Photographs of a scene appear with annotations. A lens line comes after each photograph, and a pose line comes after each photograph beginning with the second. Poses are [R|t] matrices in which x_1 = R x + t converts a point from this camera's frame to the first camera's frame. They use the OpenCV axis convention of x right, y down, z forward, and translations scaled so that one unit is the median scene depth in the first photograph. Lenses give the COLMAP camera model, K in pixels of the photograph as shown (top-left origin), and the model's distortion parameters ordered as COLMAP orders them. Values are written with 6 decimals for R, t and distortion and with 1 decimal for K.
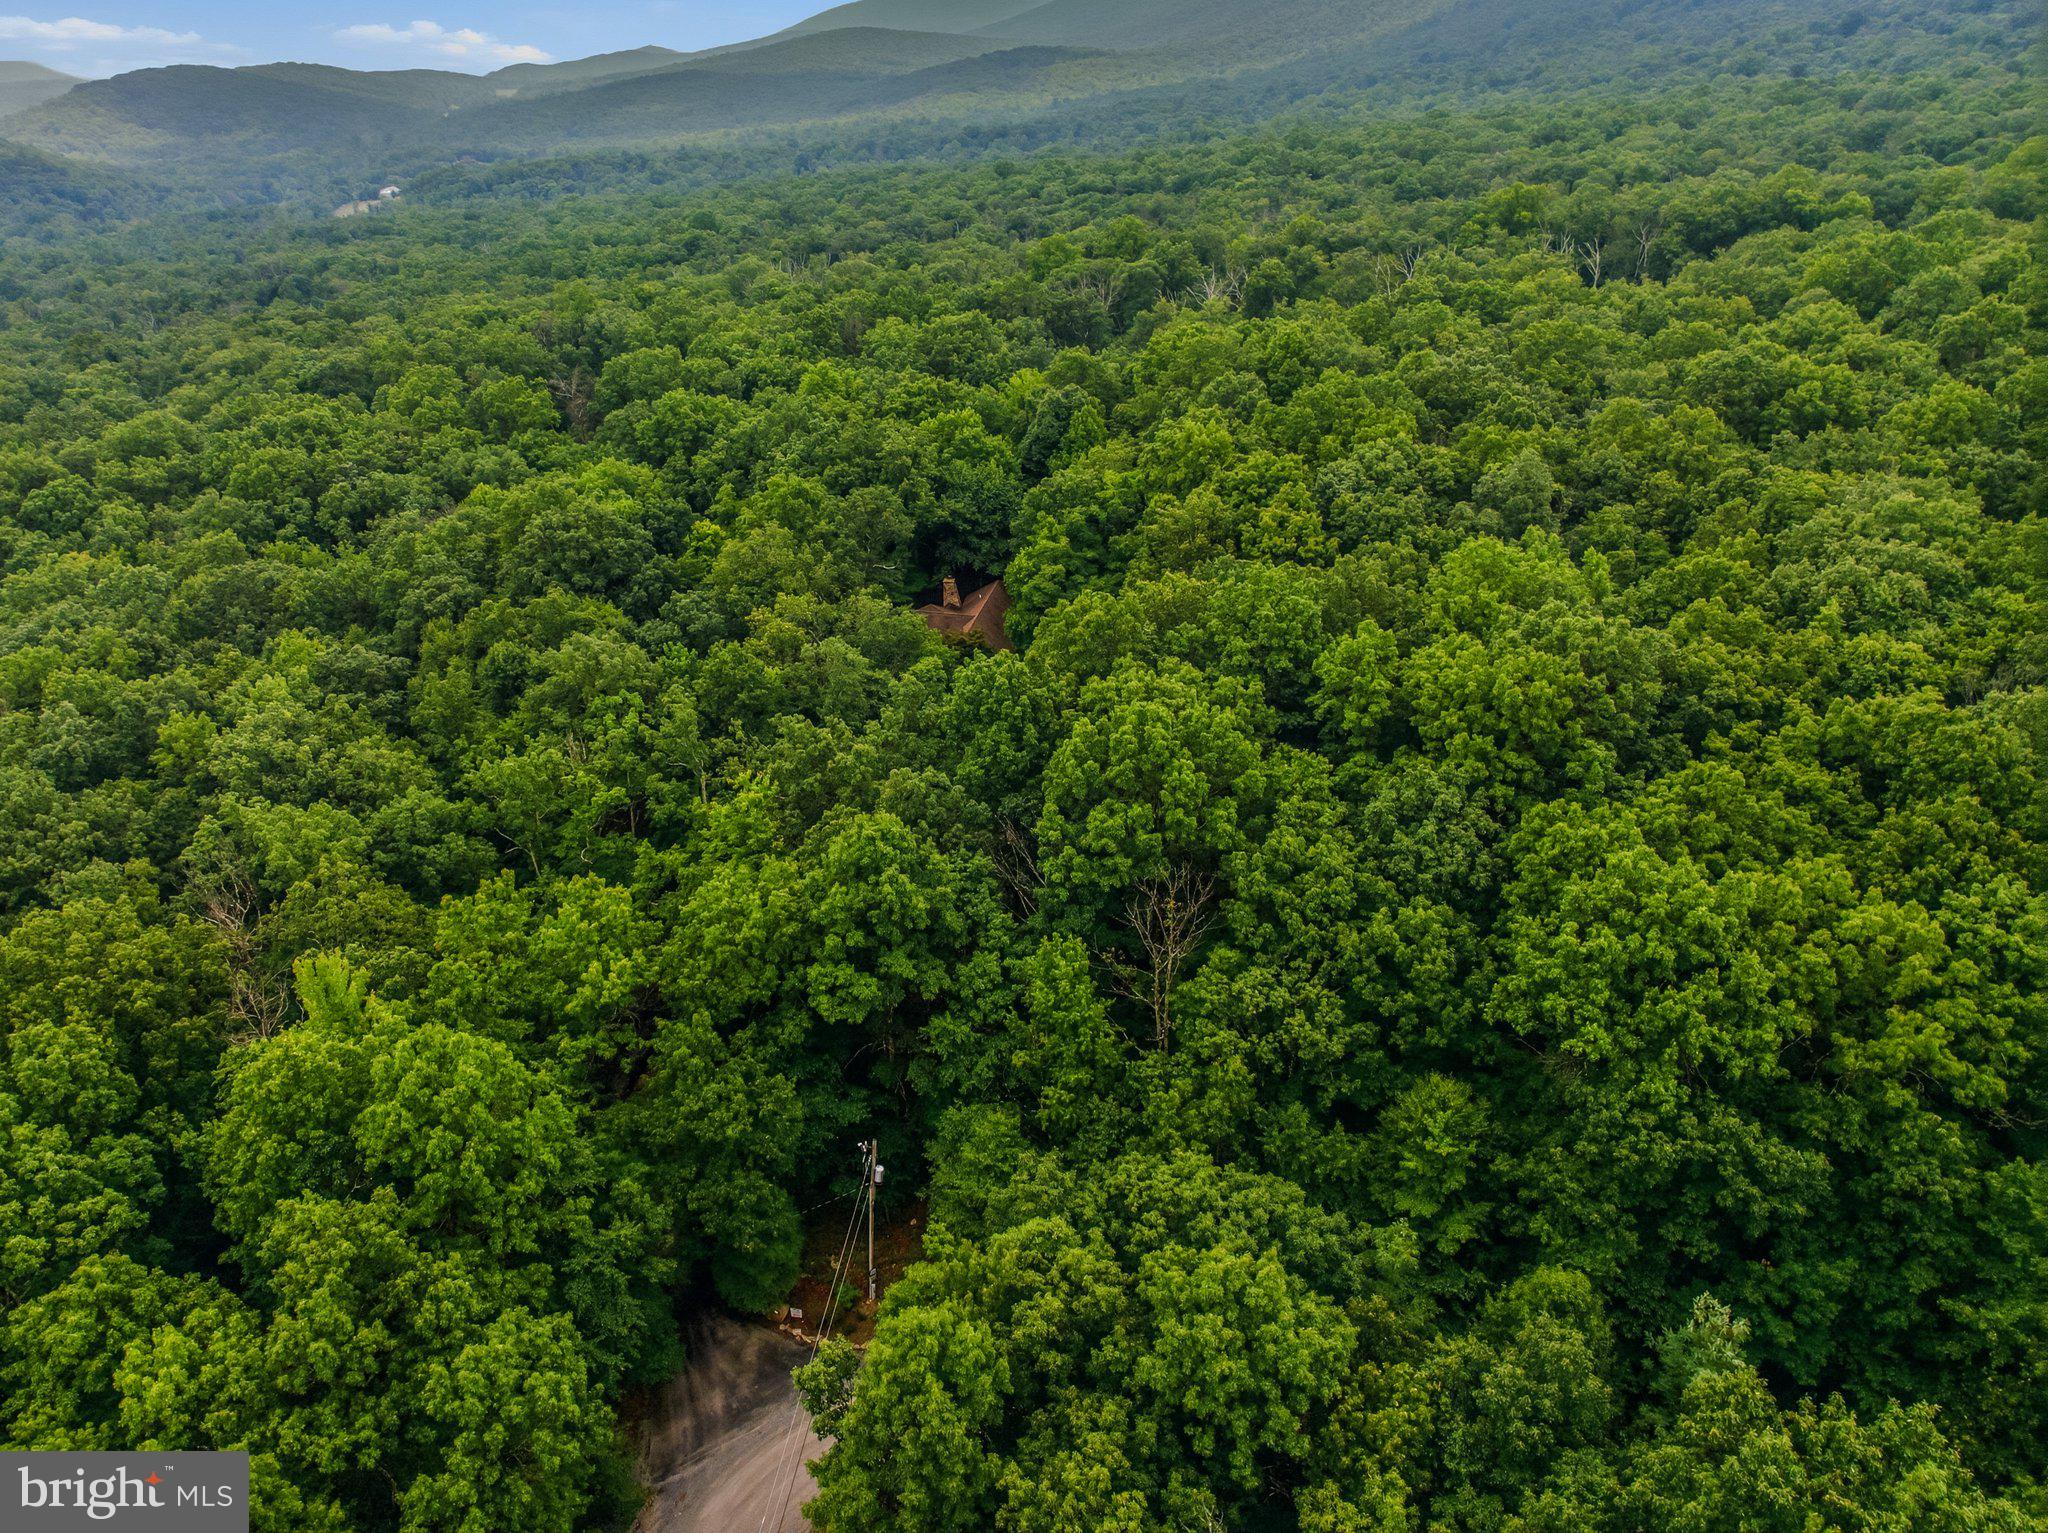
lens RADIAL K [[1411.6, 0, 1014.2], [0, 1411.6, 766.9], [0, 0, 1]] dist [-0.059978, 0.027691]
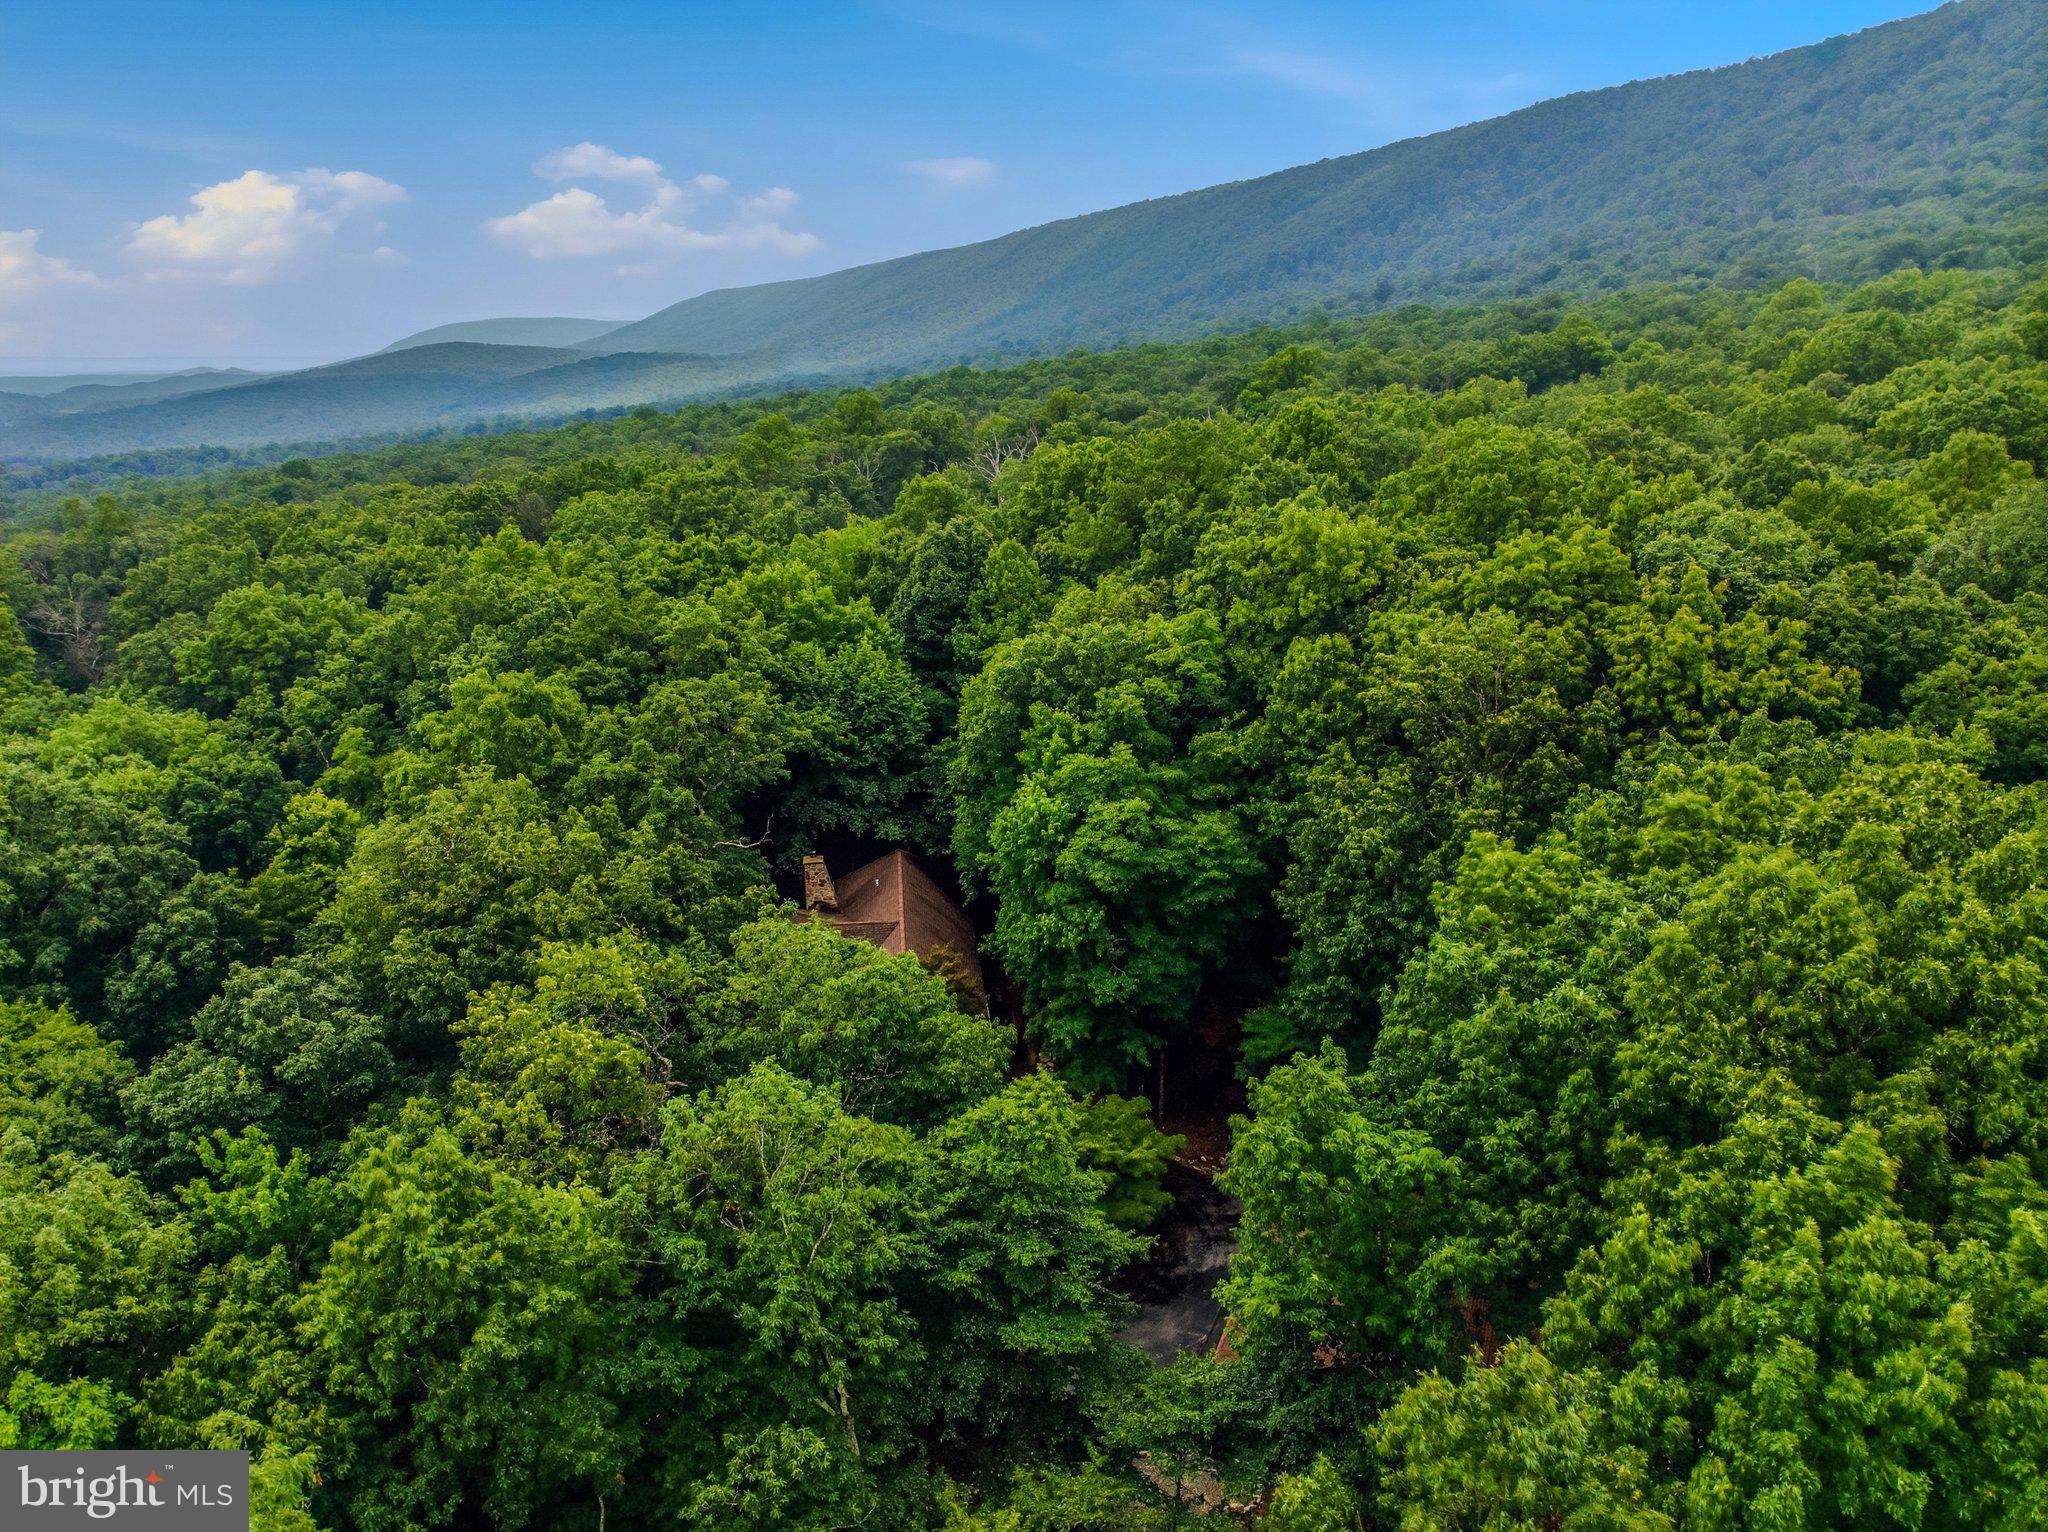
lens RADIAL K [[1411.6, 0, 1033.6], [0, 1411.6, 772.0], [0, 0, 1]] dist [-0.059978, 0.027691]
pose [[0.961173, -0.097496, 0.258148, -0.109027], [0.141200, 0.977525, -0.156547, -0.075041], [-0.237083, 0.186920, 0.953338, 0.502613]]
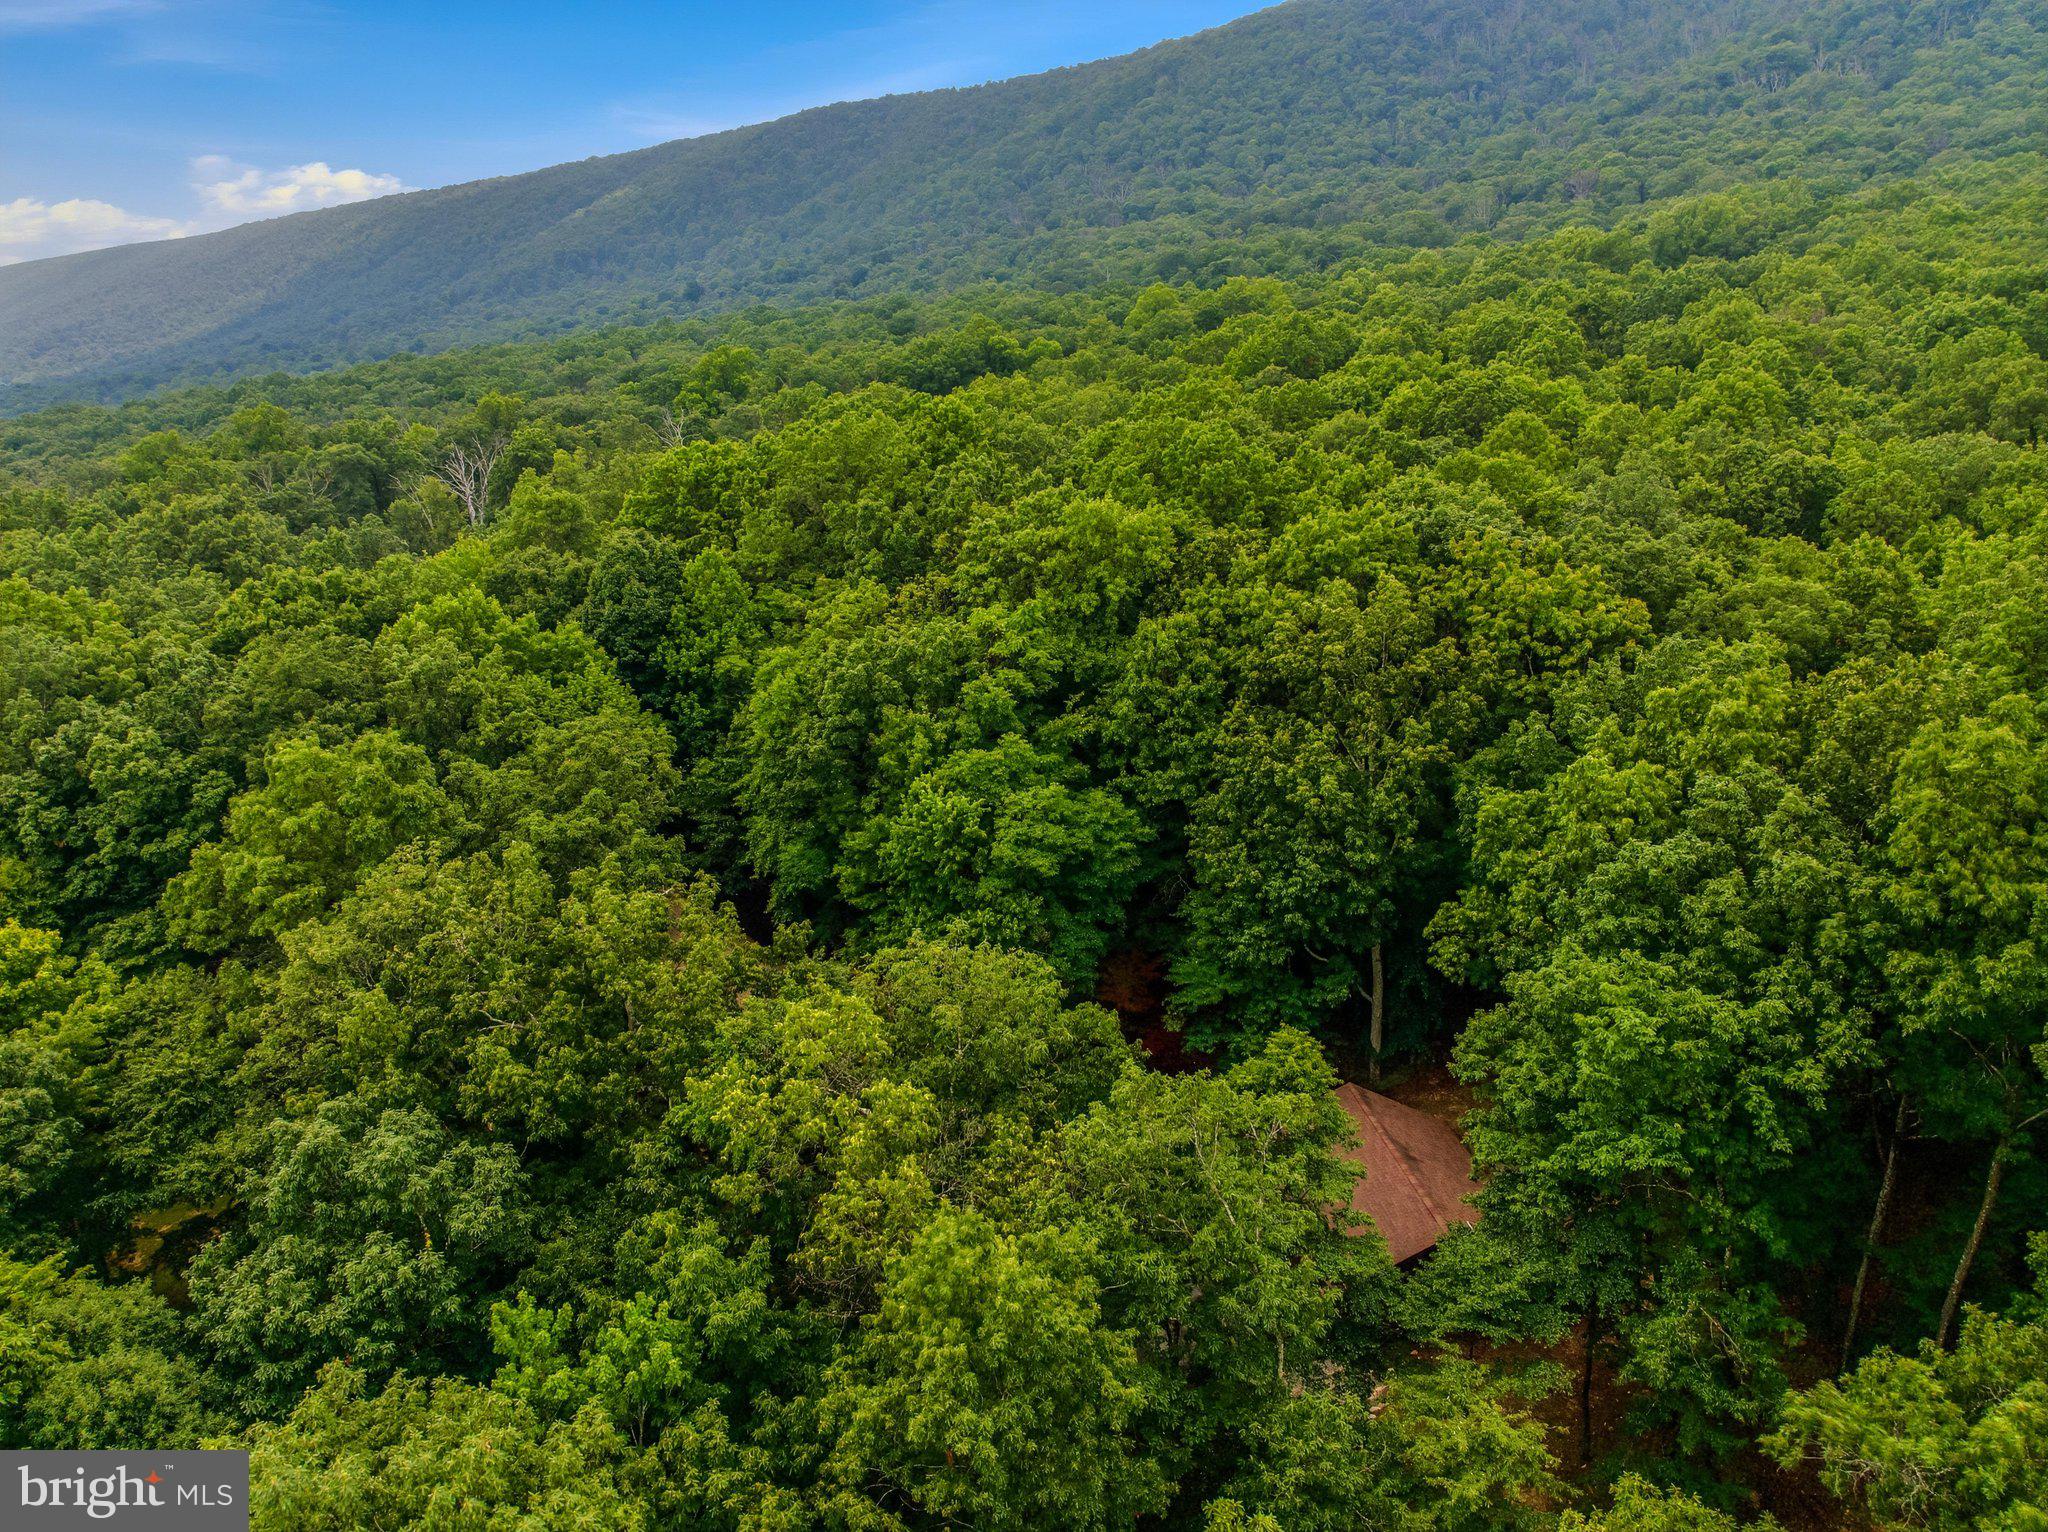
lens RADIAL K [[1411.6, 0, 1027.2], [0, 1411.6, 774.9], [0, 0, 1]] dist [-0.059978, 0.027691]
pose [[0.733761, -0.211832, 0.645540, -0.259087], [0.317300, 0.947011, -0.049904, -0.112457], [-0.600762, 0.241447, 0.762094, 0.570121]]
